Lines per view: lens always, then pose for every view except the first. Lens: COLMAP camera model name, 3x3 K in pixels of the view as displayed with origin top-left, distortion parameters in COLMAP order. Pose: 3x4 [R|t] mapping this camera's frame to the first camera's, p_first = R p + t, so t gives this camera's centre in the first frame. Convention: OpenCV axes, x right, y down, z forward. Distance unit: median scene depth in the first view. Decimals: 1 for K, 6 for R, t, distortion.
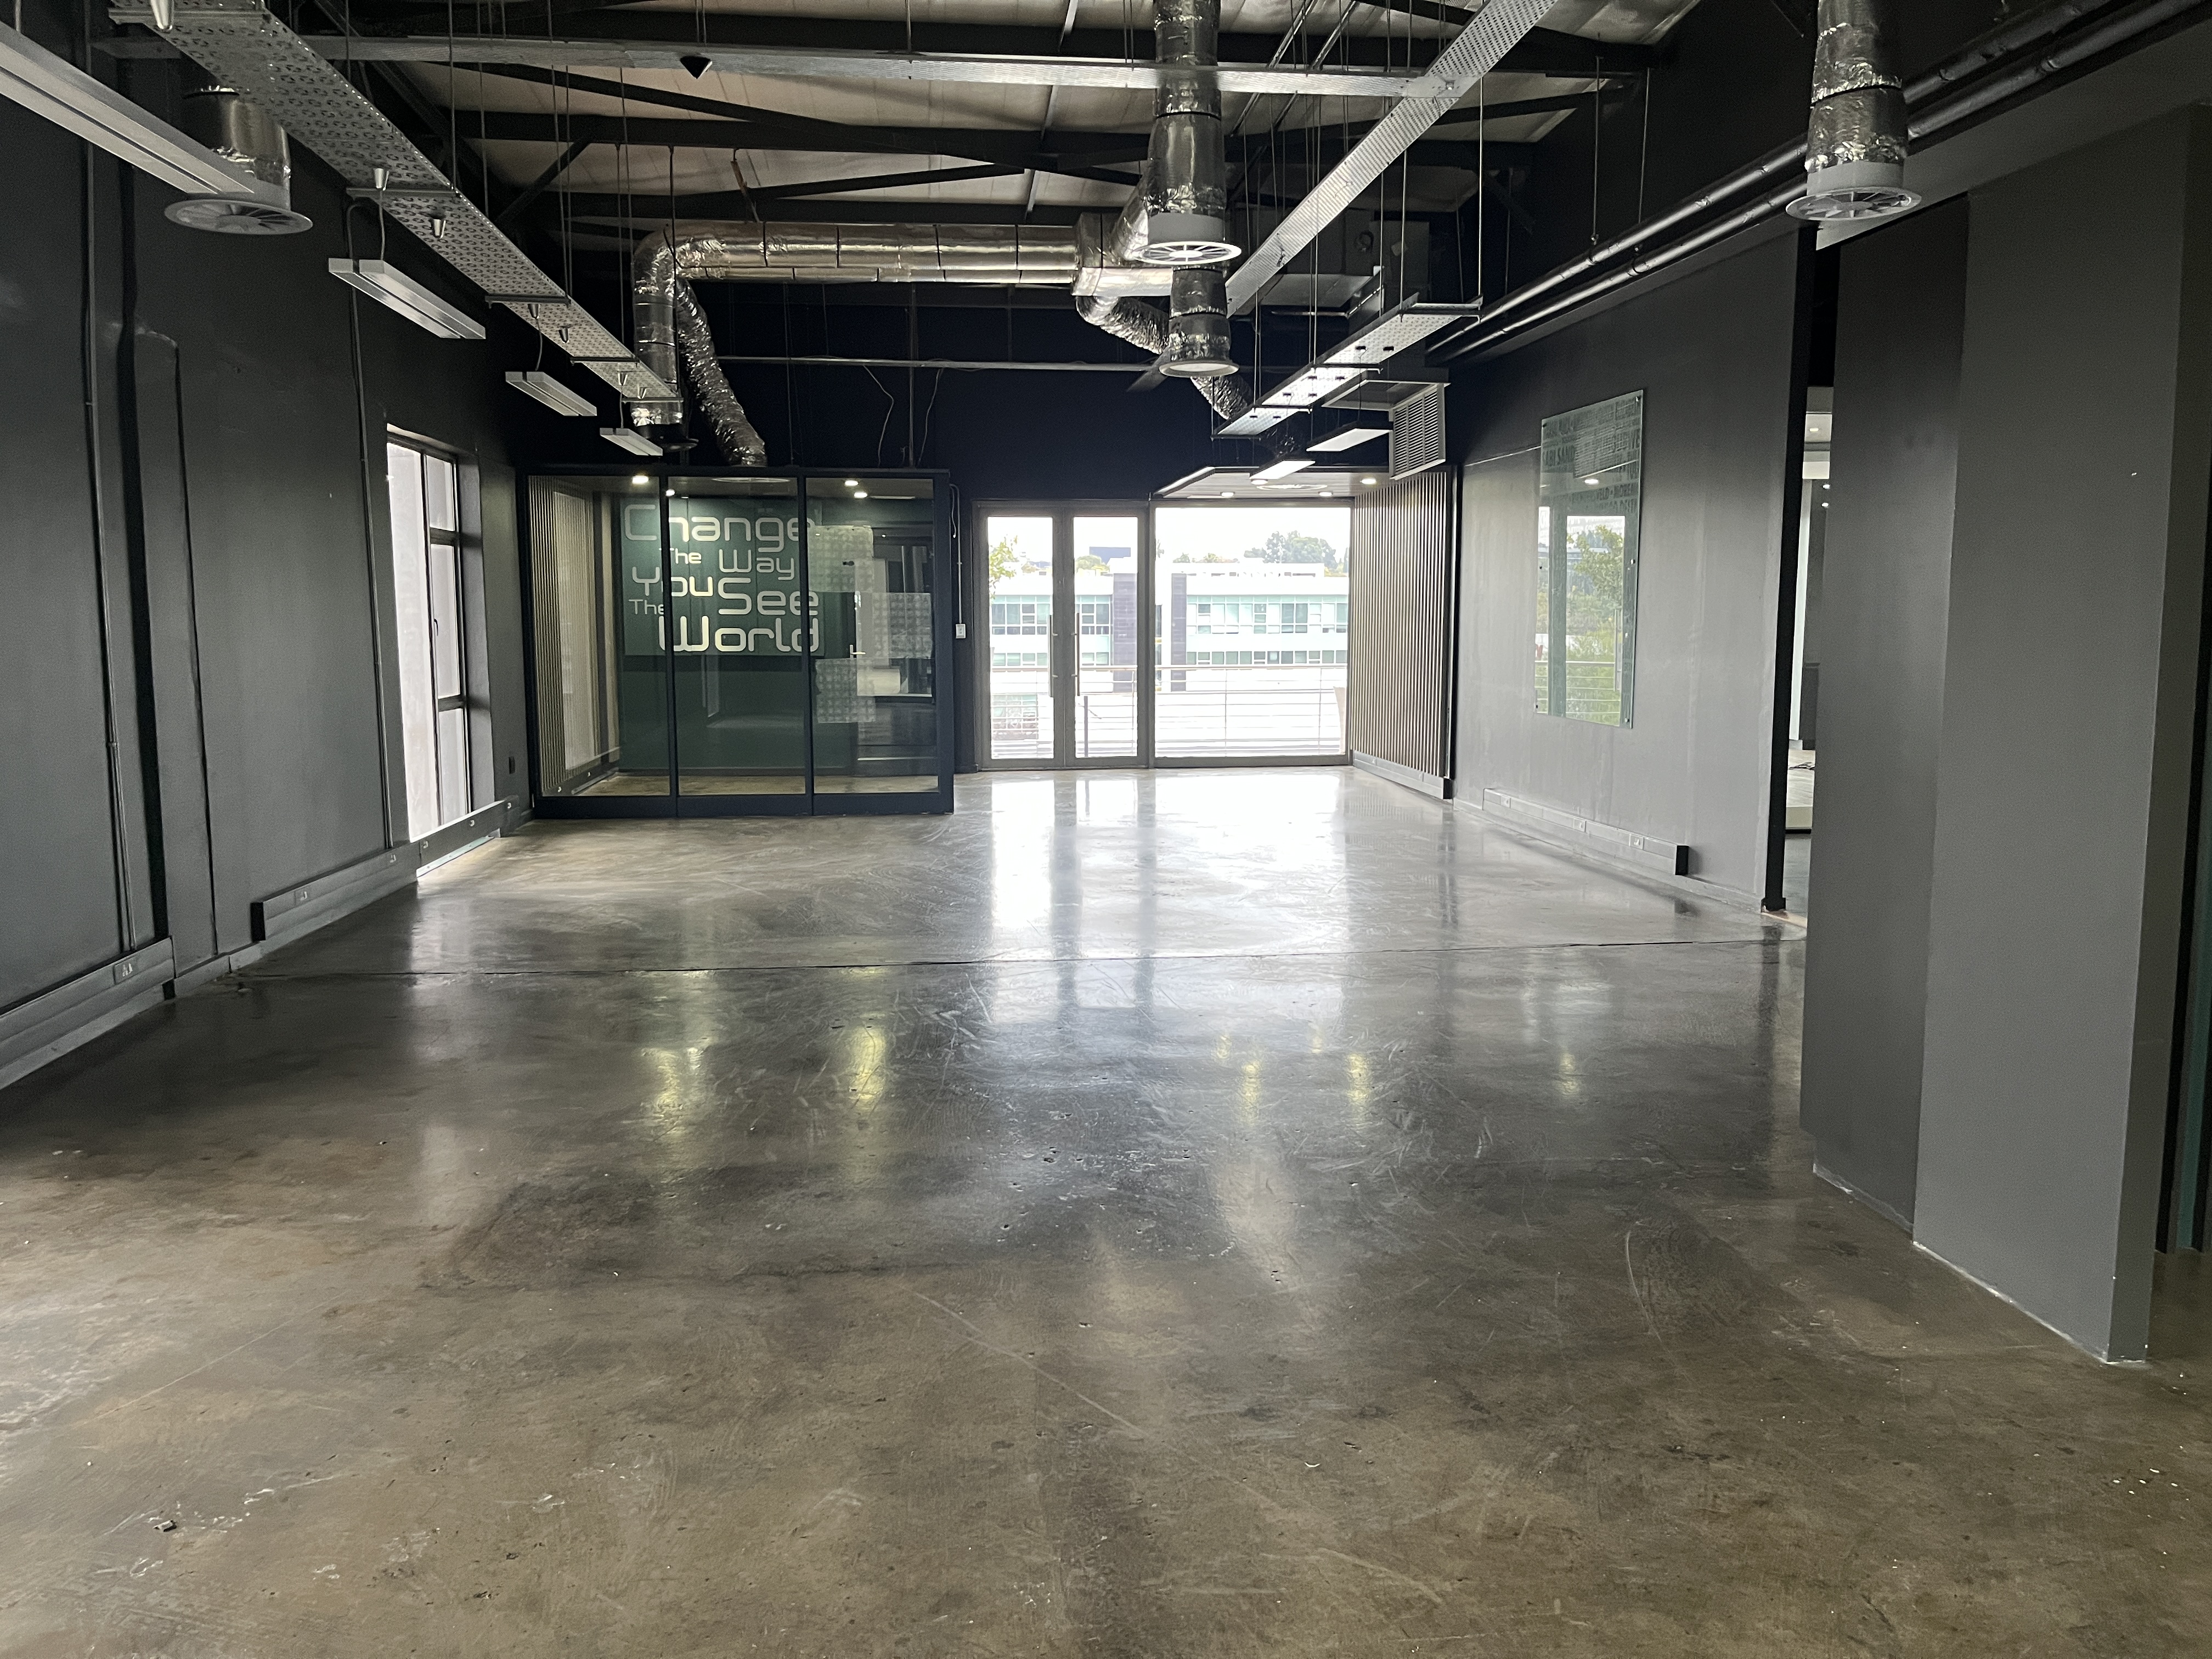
lens RADIAL K [[1675.5, 0, 1126.9], [0, 1675.5, 824.7], [0, 0, 1]] dist [0.007092, -0.008101]
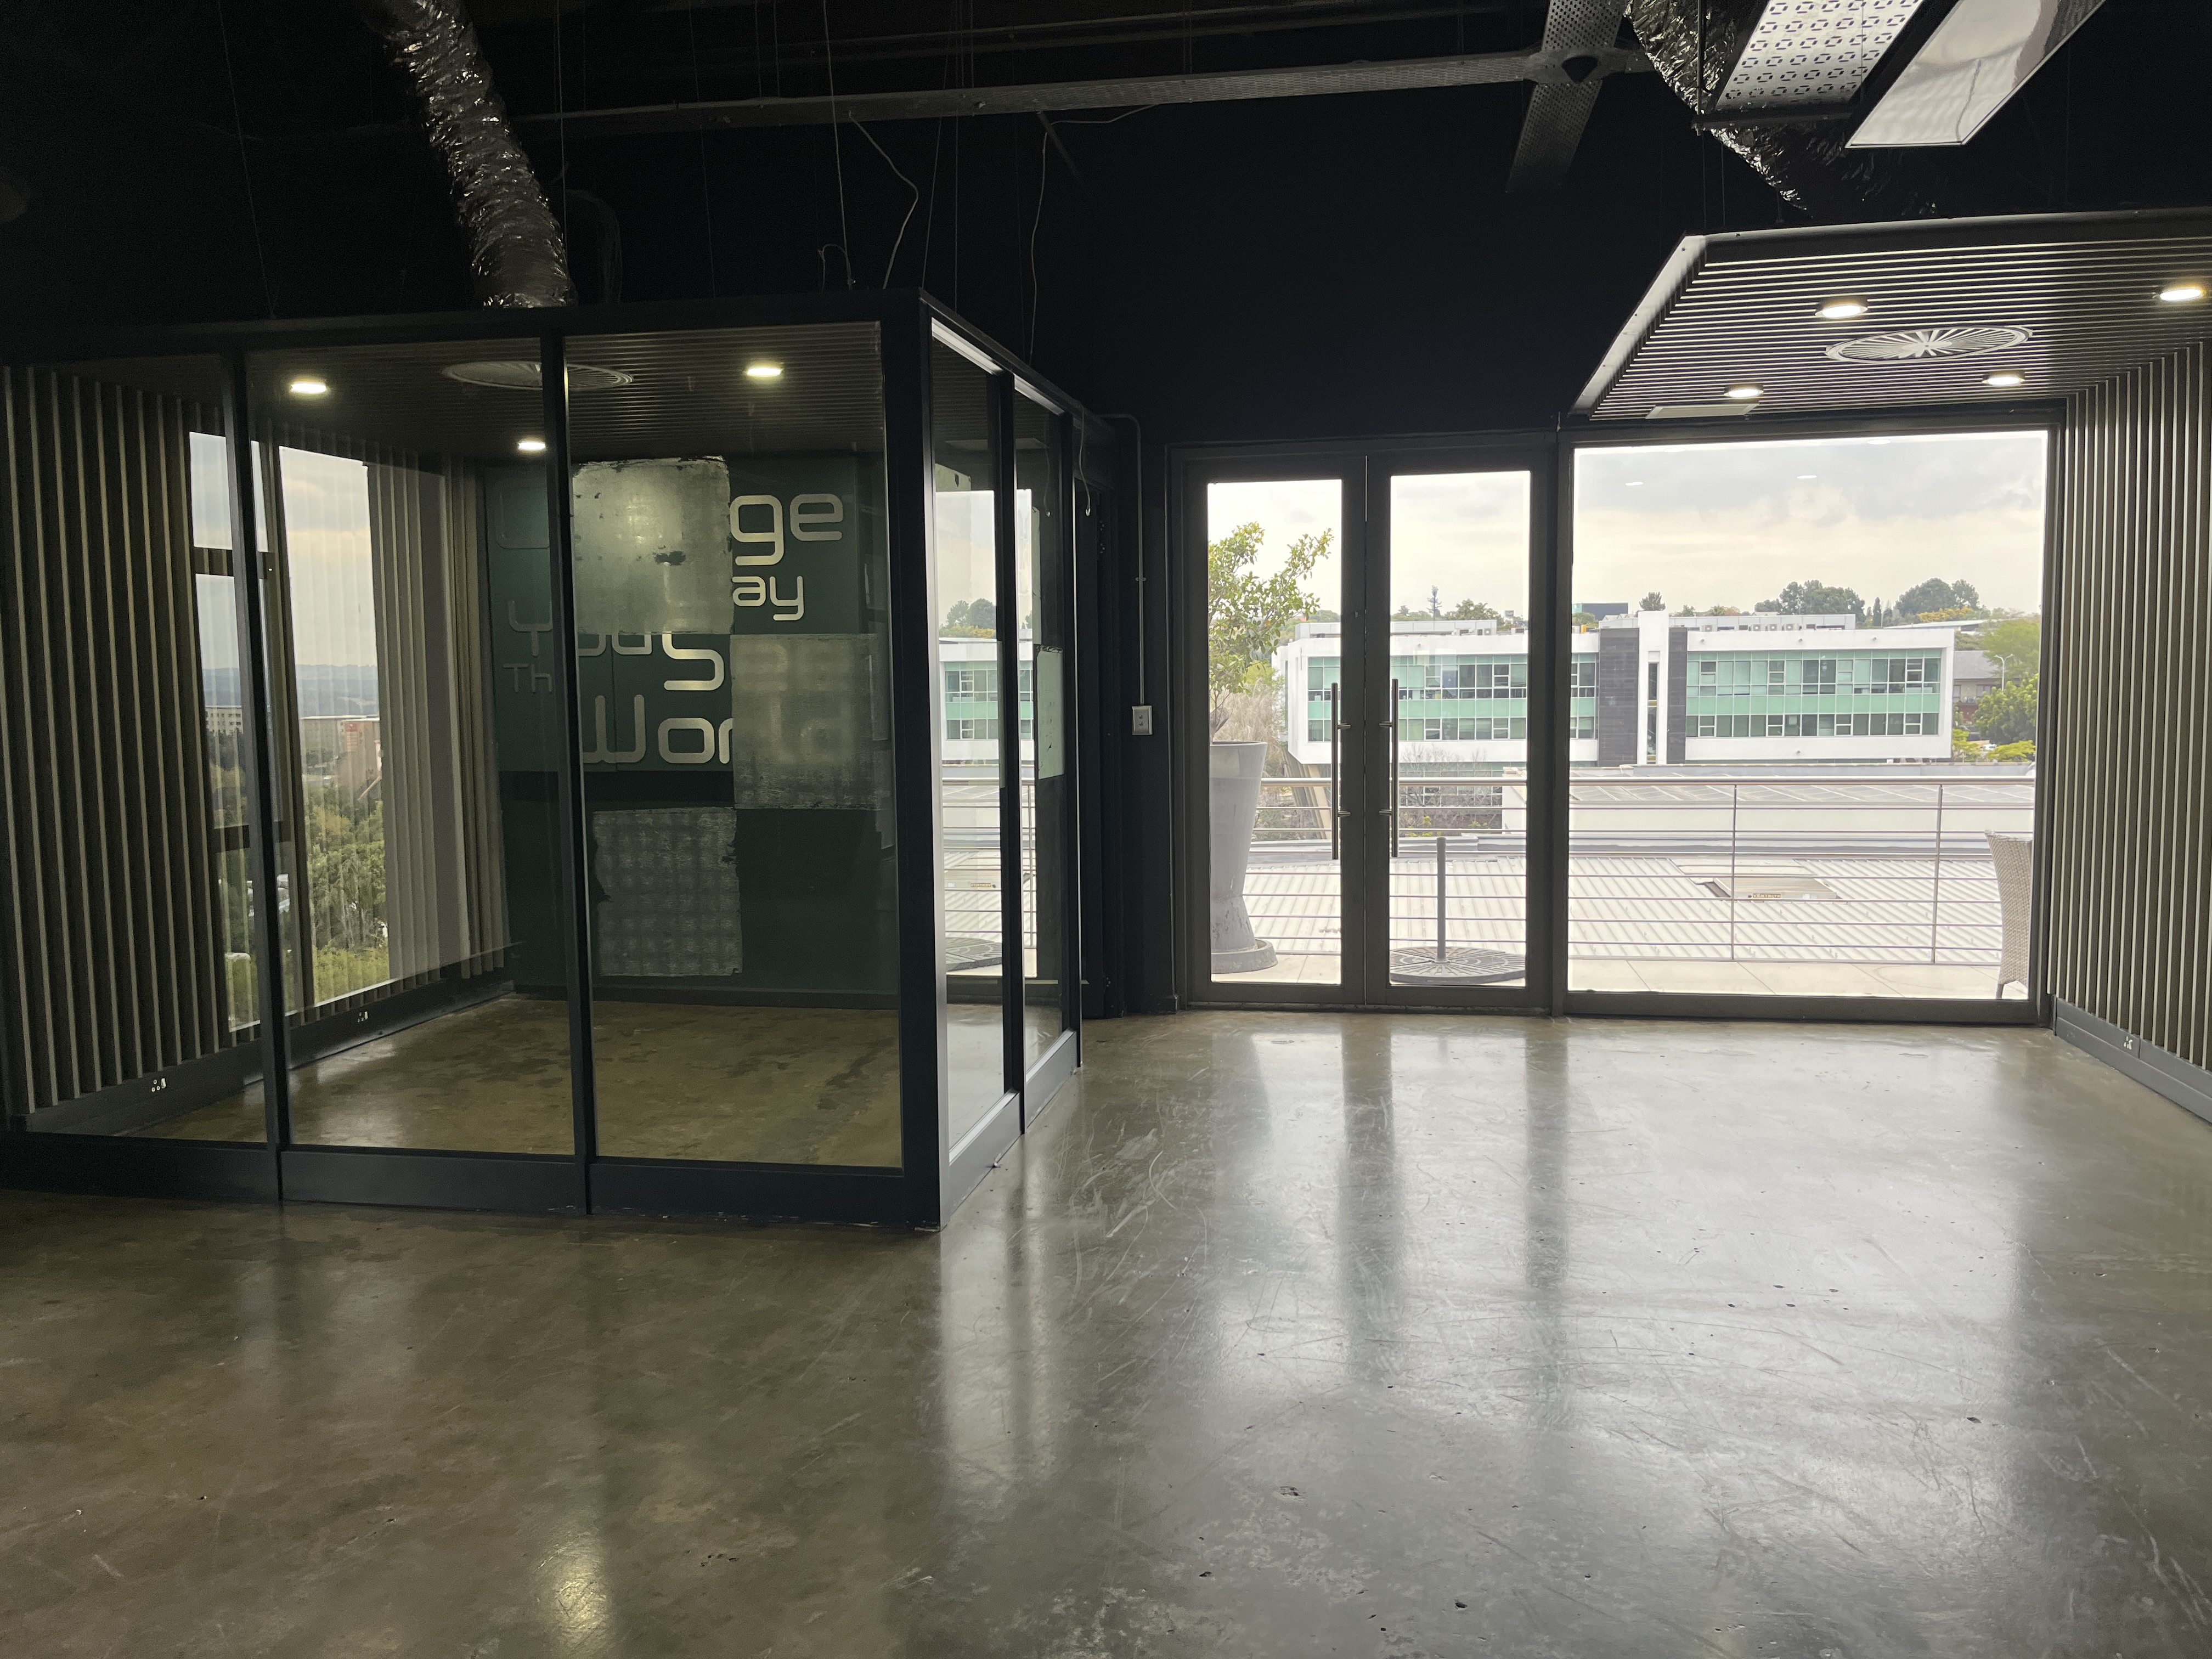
lens RADIAL K [[1630.7, 0, 1112.9], [0, 1630.7, 821.7], [0, 0, 1]] dist [0.004254, -0.001518]
pose [[0.954179, 0.016537, -0.298778, 0.032022], [-0.027330, 0.999115, -0.031981, -0.071142], [0.297985, 0.038682, 0.953786, 0.550827]]
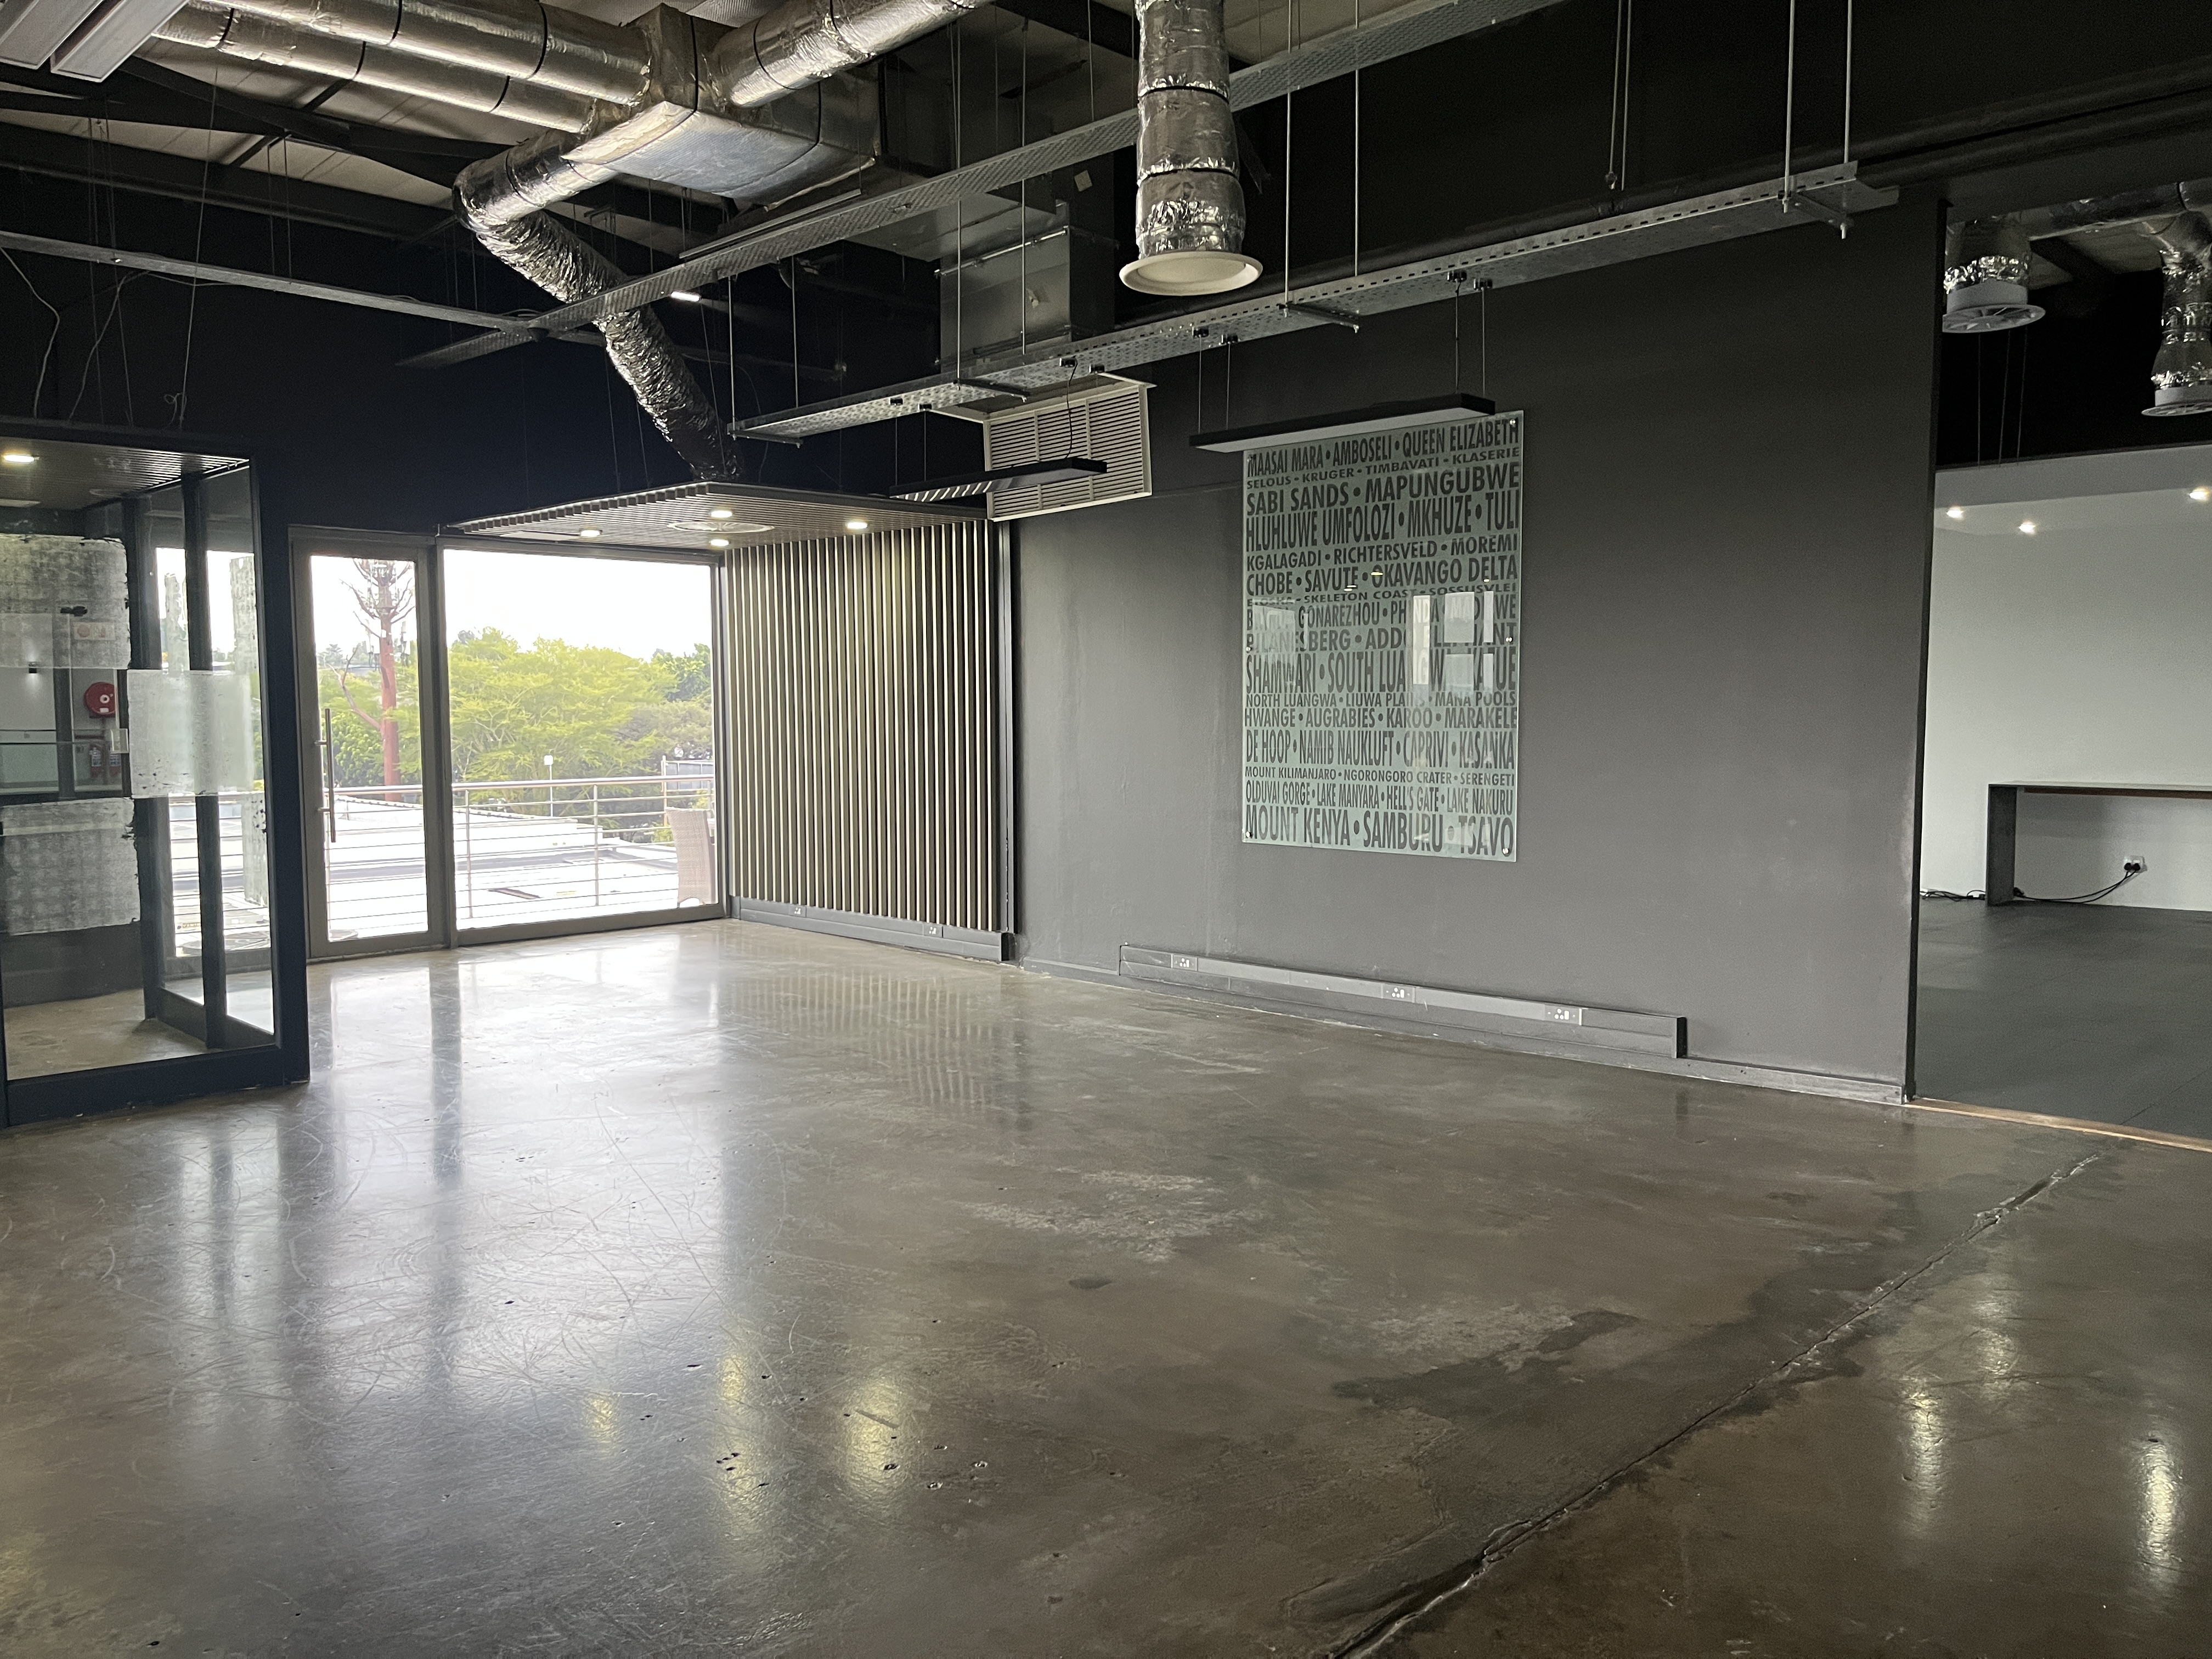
lens RADIAL K [[1675.5, 0, 1126.9], [0, 1675.5, 824.7], [0, 0, 1]] dist [0.007092, -0.008101]
pose [[0.774209, -0.045749, 0.631275, -0.195197], [0.081693, 0.996264, -0.027990, -0.043043], [-0.627636, 0.073241, 0.775054, 0.341190]]
